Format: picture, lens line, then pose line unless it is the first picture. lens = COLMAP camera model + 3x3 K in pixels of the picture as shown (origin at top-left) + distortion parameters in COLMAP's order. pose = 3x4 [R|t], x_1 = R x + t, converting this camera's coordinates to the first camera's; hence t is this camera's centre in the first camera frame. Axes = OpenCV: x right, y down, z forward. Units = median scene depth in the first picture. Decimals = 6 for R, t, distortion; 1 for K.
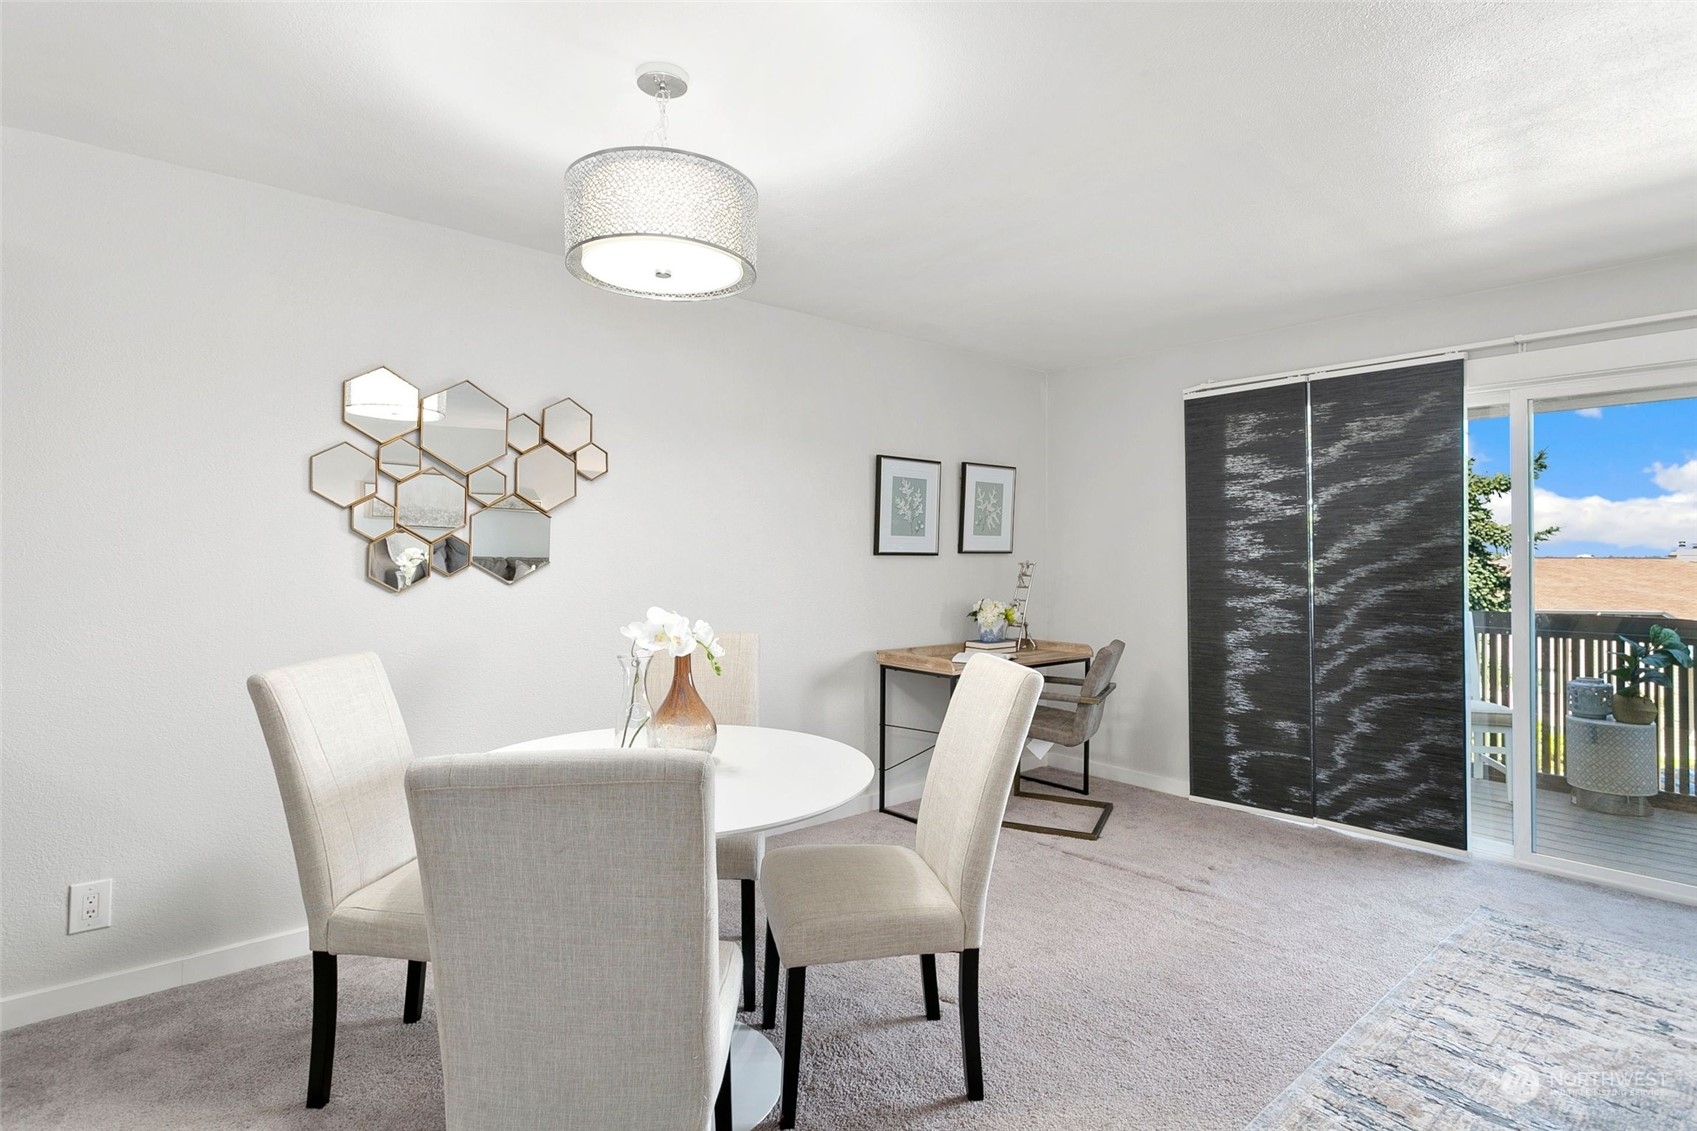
lens RADIAL K [[856.4, 0, 844.0], [0, 856.4, 555.4], [0, 0, 1]] dist [-0.021961, 0.018437]
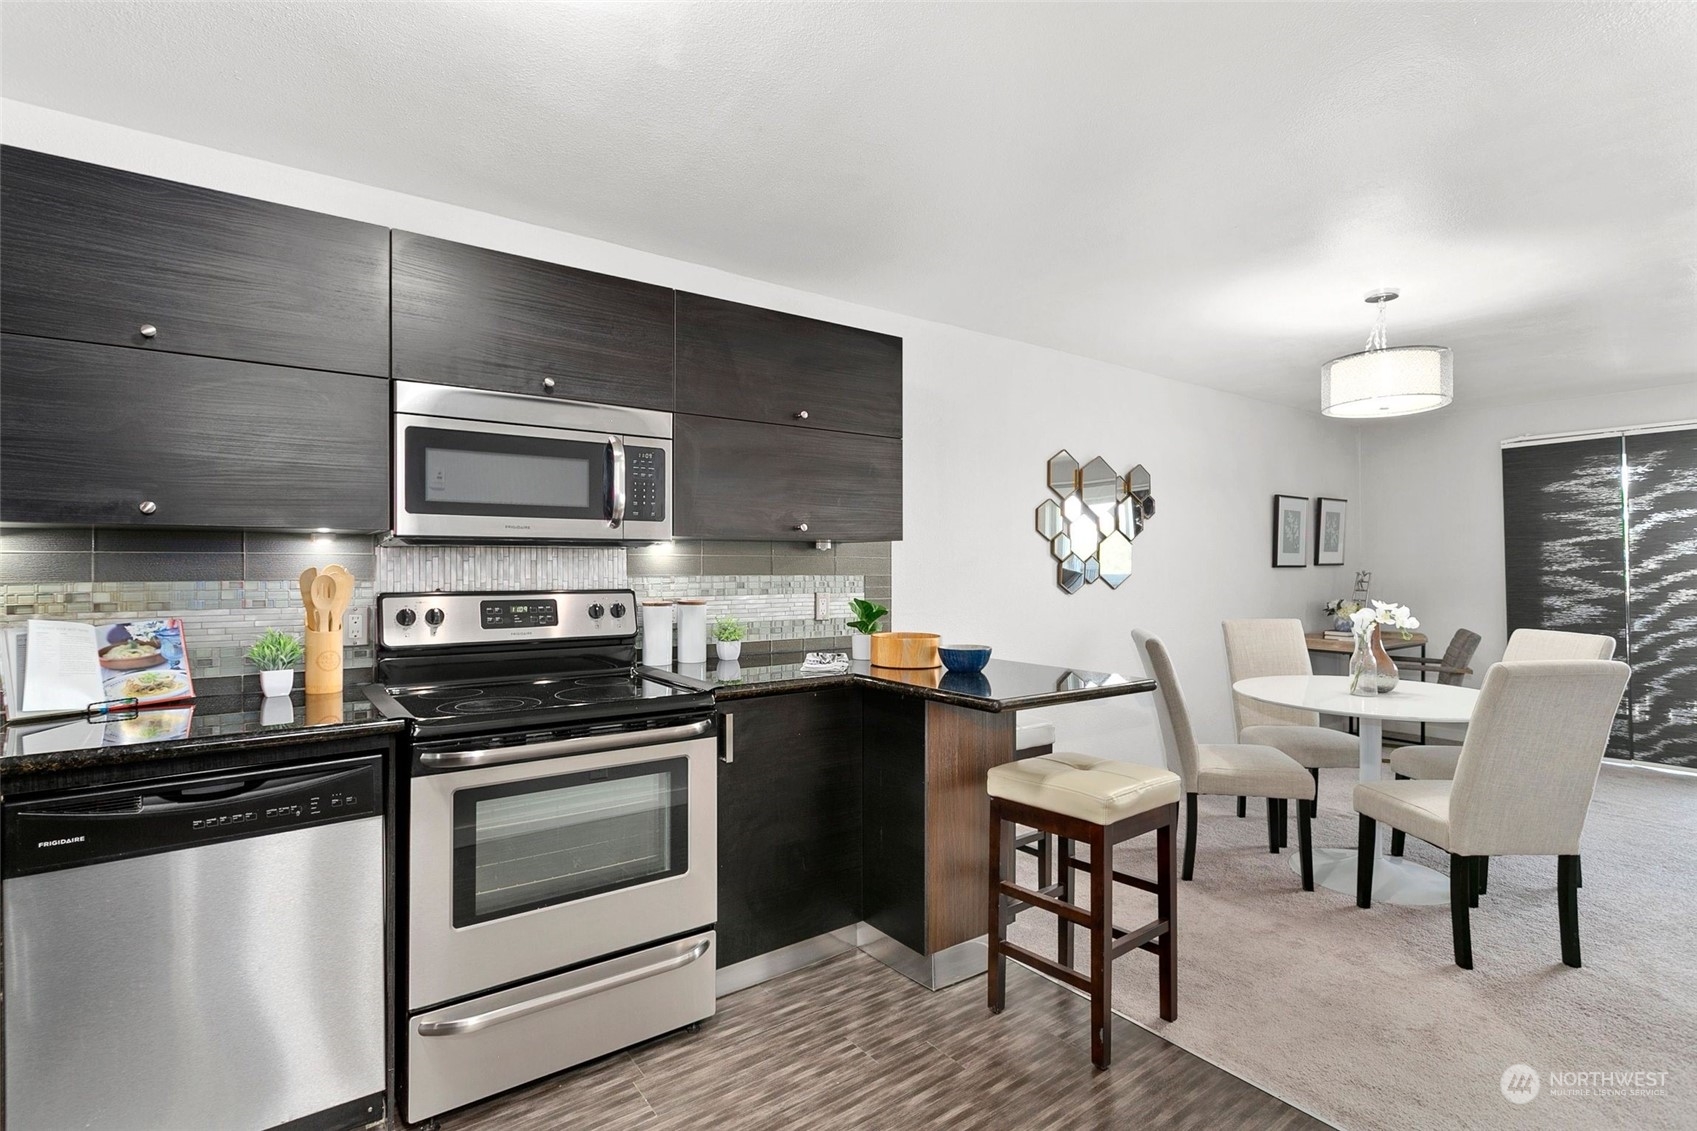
lens RADIAL K [[790.2, 0, 848.5], [0, 790.2, 565.5], [0, 0, 1]] dist [0.002625, 0.000395]
pose [[0.996903, -0.006420, -0.078378, -0.593979], [0.006416, 0.999979, -0.000312, -0.007768], [0.078378, -0.000192, 0.996924, -0.352451]]
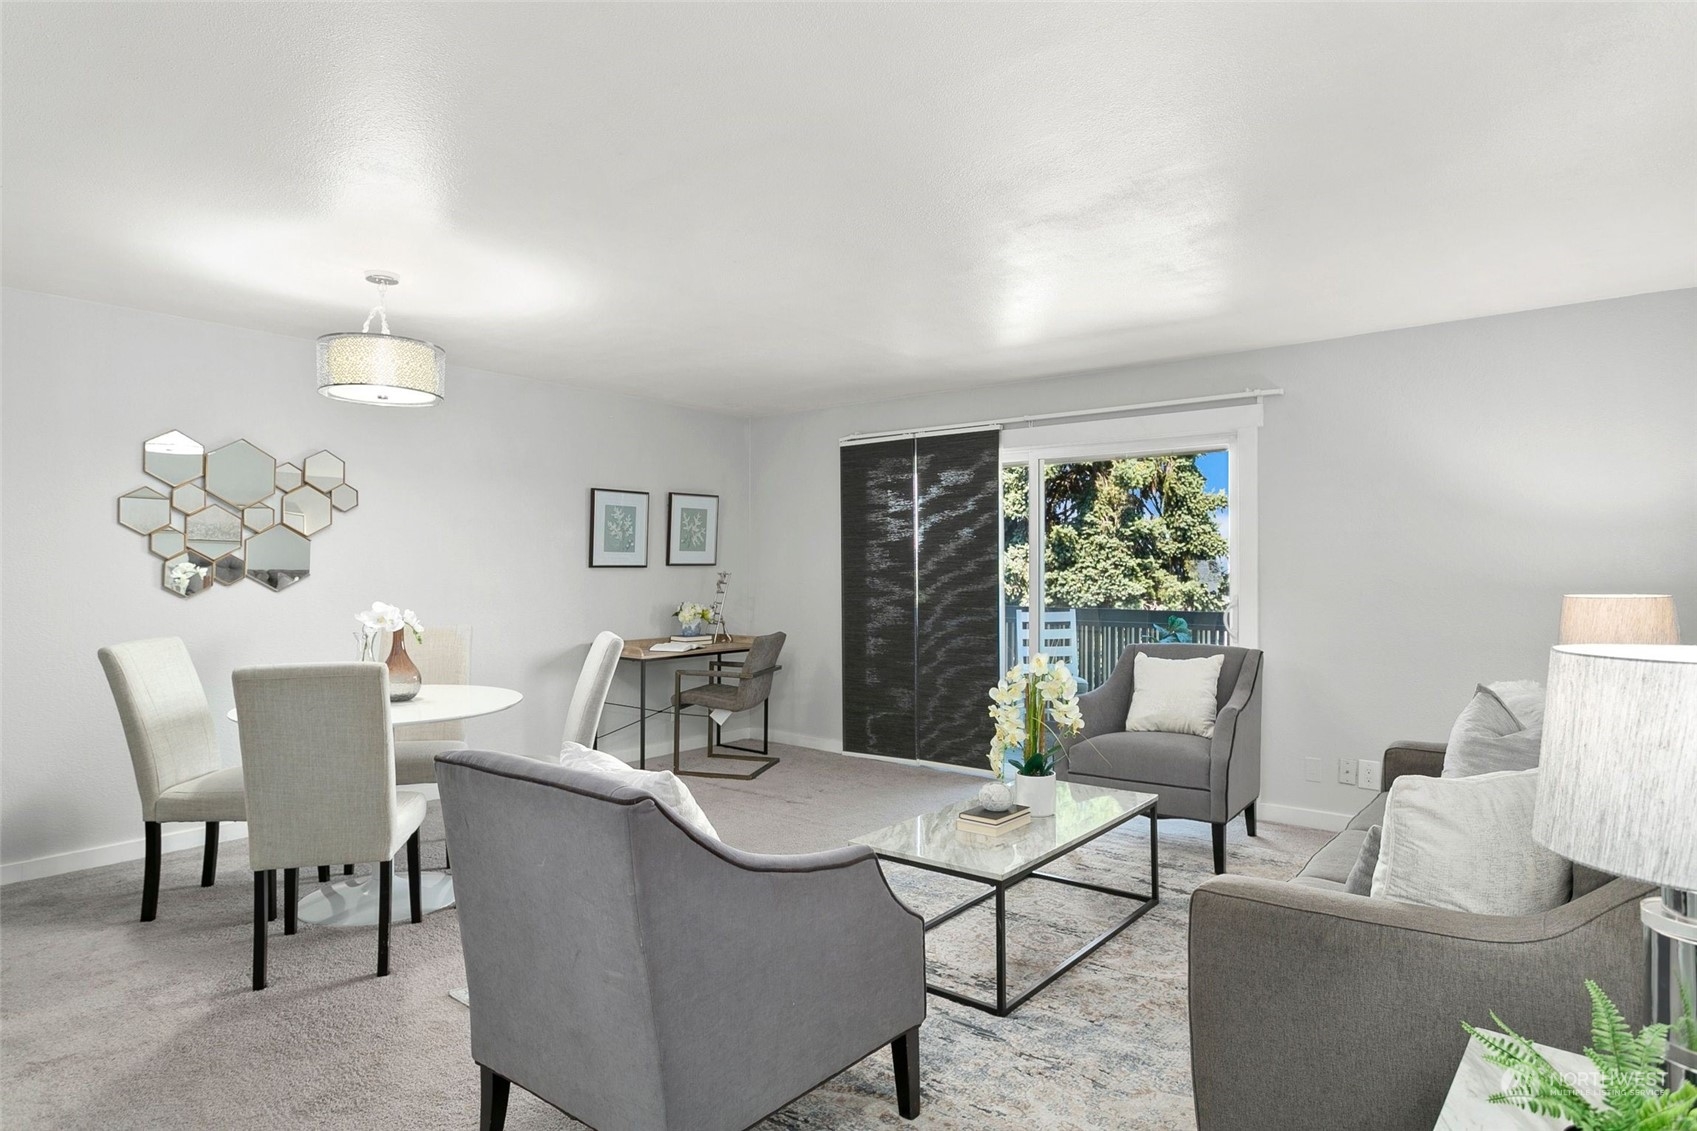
lens RADIAL K [[940.8, 0, 836.7], [0, 940.8, 560.3], [0, 0, 1]] dist [-0.004338, -0.000244]
pose [[0.984961, -0.002222, 0.172762, 0.168063], [0.002970, 0.999987, -0.004069, -0.004496], [-0.172751, 0.004521, 0.984955, -0.464221]]
